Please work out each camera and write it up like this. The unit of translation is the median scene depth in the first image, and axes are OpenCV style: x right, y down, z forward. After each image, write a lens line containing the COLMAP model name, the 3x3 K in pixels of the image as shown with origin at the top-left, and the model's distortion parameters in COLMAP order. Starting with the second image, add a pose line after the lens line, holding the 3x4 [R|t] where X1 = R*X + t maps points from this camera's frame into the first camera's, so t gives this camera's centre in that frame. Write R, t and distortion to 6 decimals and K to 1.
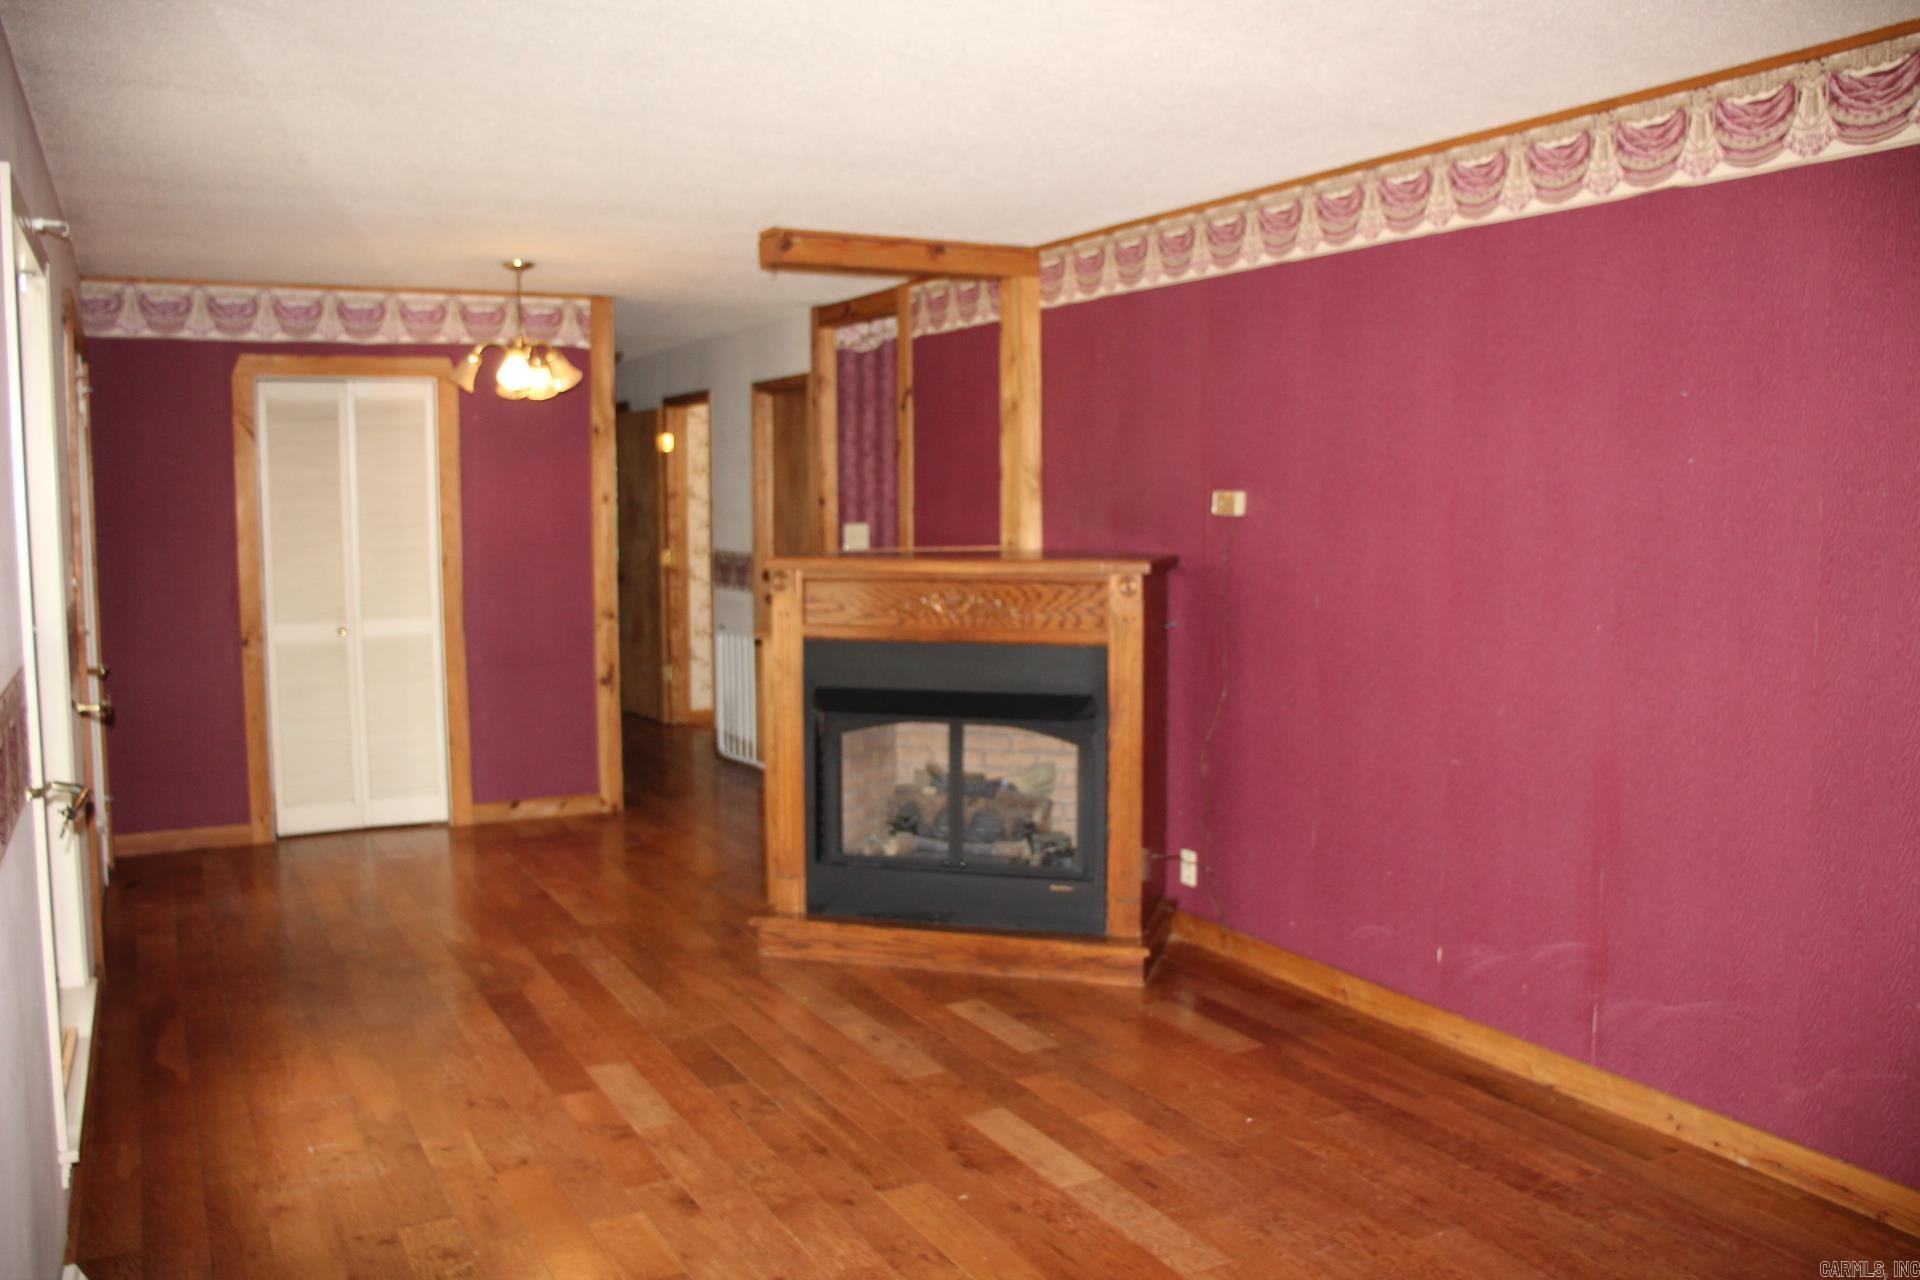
lens RADIAL K [[1589.5, 0, 960.8], [0, 1589.5, 643.2], [0, 0, 1]] dist [-0.169576, 0.146514]
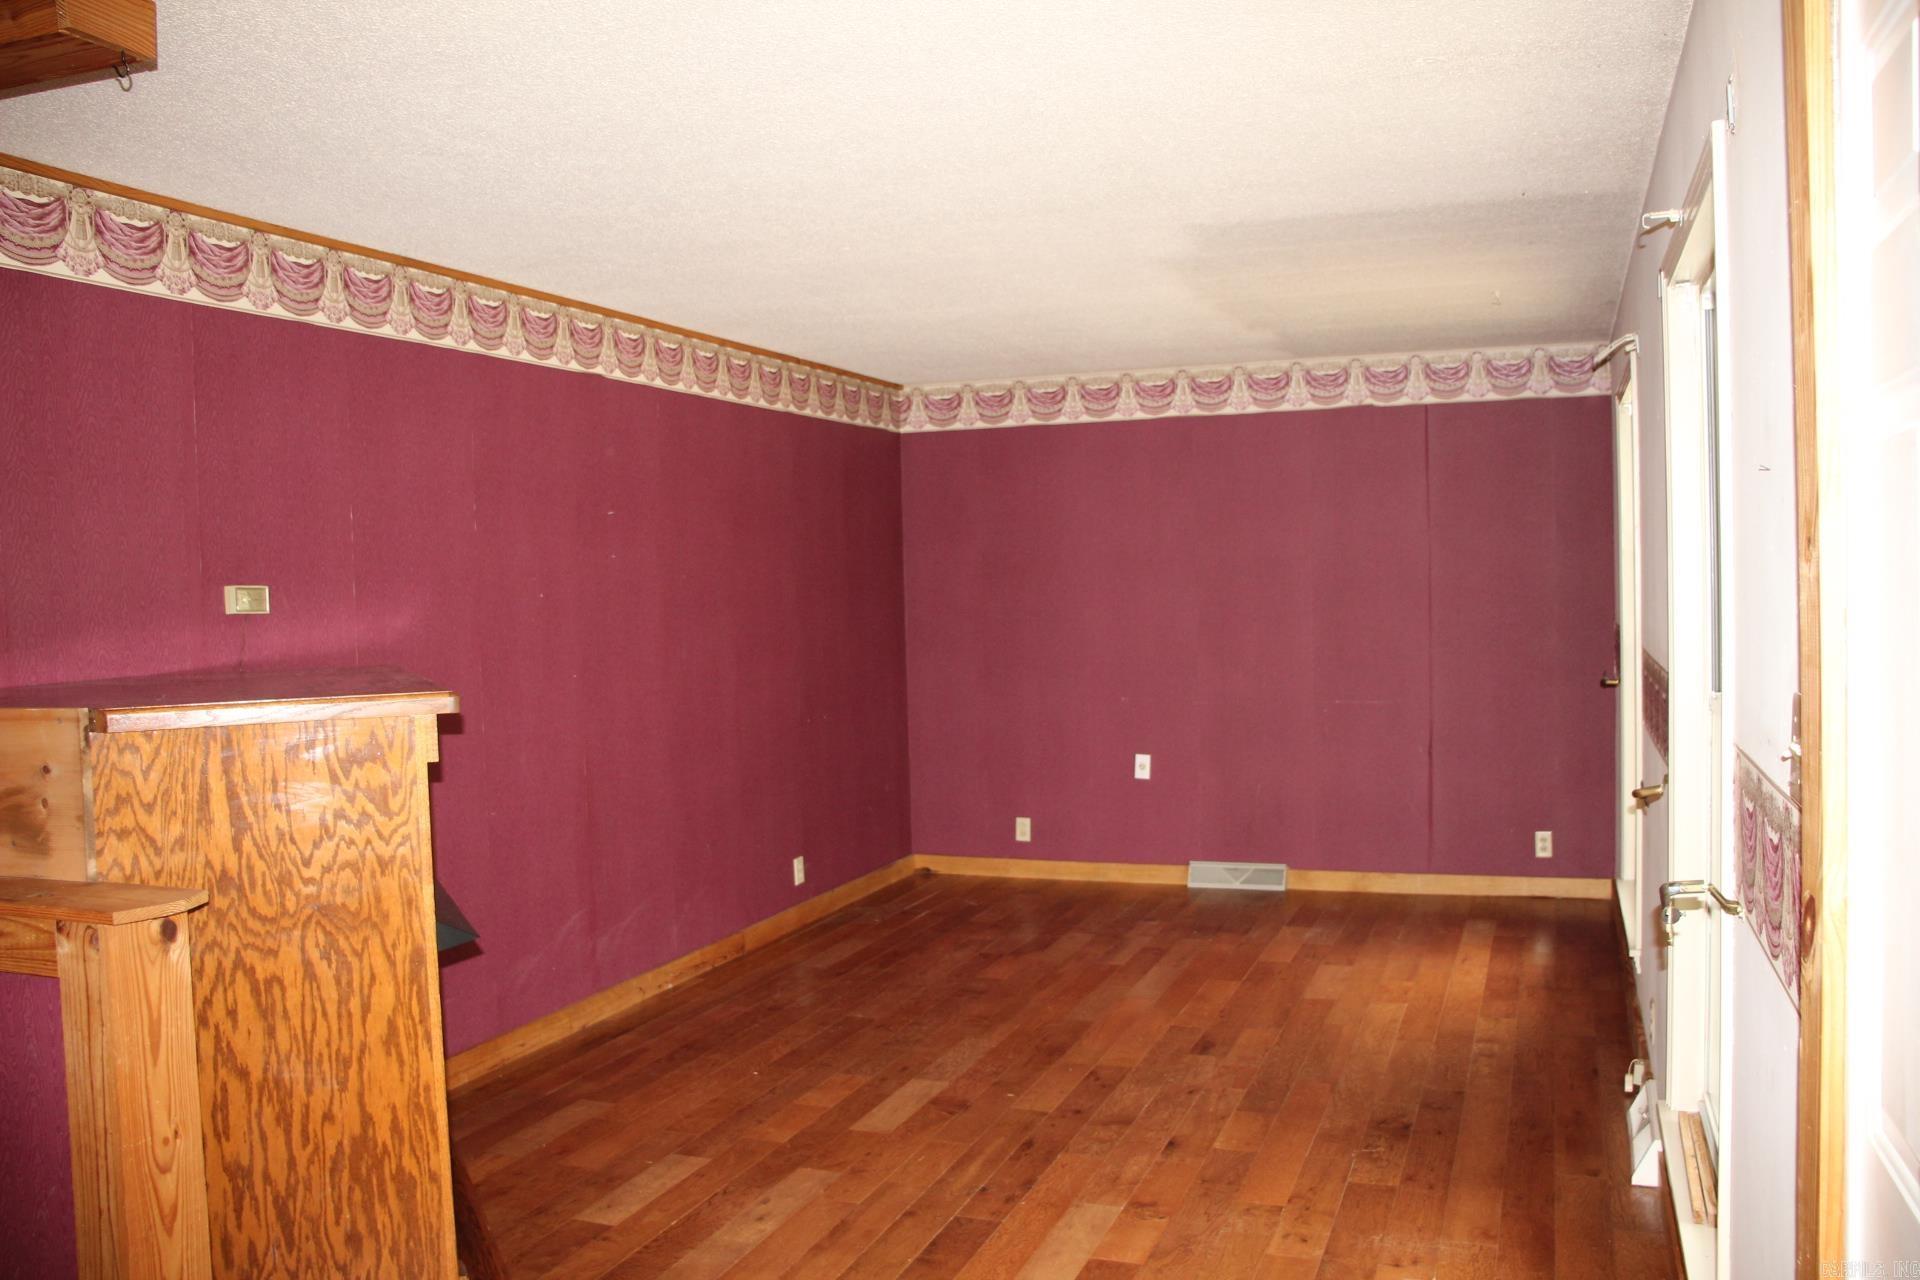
lens RADIAL K [[1589.5, 0, 961.1], [0, 1589.5, 634.7], [0, 0, 1]] dist [-0.169576, 0.146514]
pose [[-0.657554, -0.004541, 0.753394, -0.862581], [0.100256, 0.990561, 0.093473, -0.142175], [-0.746707, 0.136996, -0.650892, 1.637887]]
